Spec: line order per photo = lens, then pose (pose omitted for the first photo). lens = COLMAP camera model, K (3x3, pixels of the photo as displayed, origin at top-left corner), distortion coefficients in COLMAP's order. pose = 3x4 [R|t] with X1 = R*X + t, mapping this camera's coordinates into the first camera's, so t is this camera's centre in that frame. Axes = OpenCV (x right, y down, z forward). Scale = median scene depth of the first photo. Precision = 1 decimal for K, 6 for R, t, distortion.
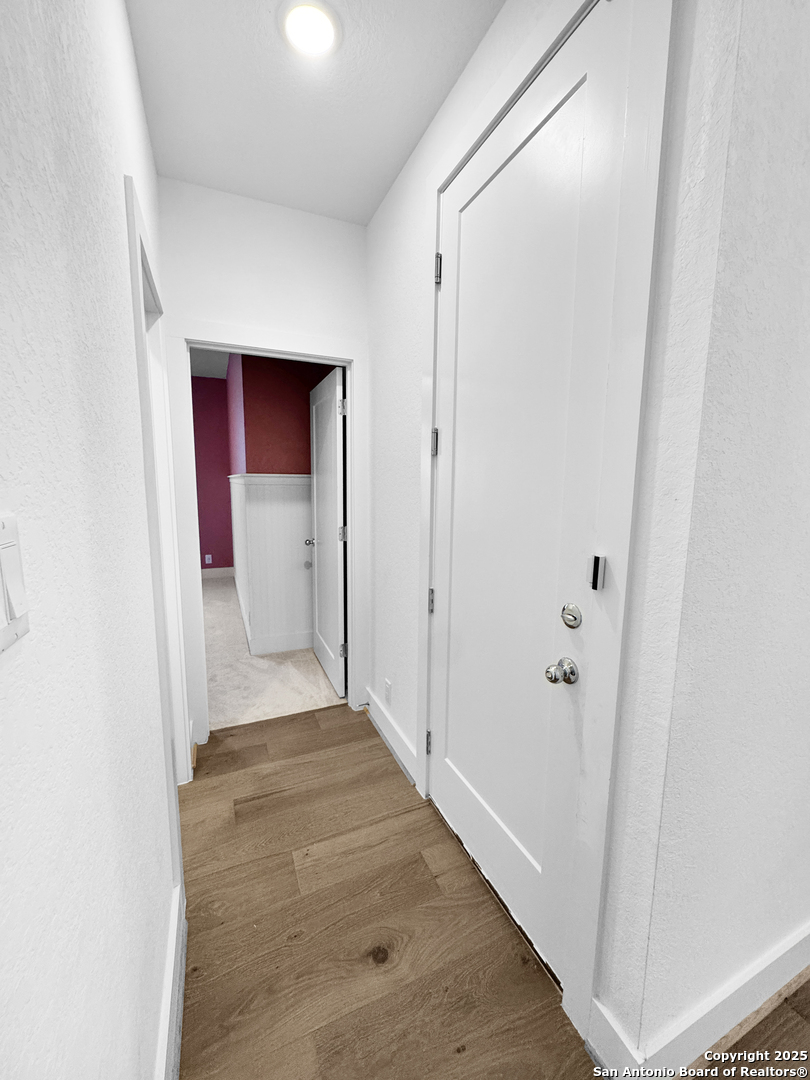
lens RADIAL K [[430.8, 0, 405.7], [0, 430.8, 538.9], [0, 0, 1]] dist [-0.002496, 0.000346]
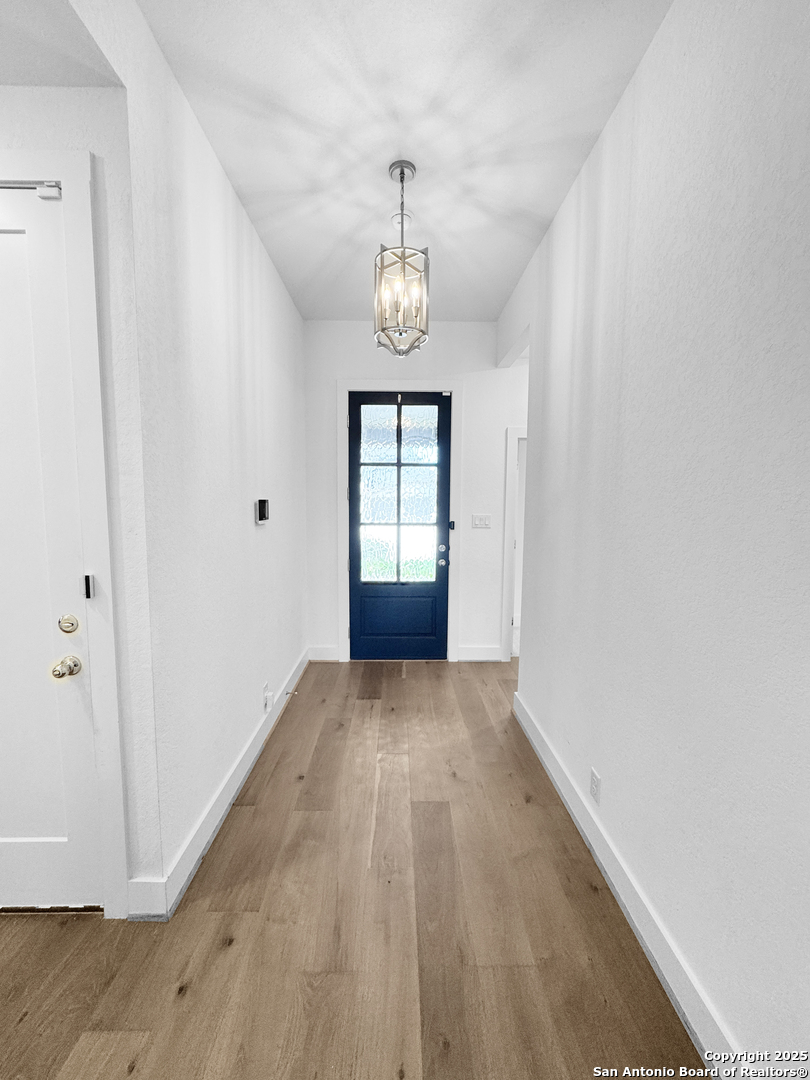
lens RADIAL K [[430.8, 0, 405.7], [0, 430.8, 538.9], [0, 0, 1]] dist [-0.002496, 0.000346]
pose [[0.390152, -0.095444, 0.915790, -0.488279], [0.116473, 0.991739, 0.053738, -0.037226], [-0.913354, 0.085699, 0.398046, -0.615303]]
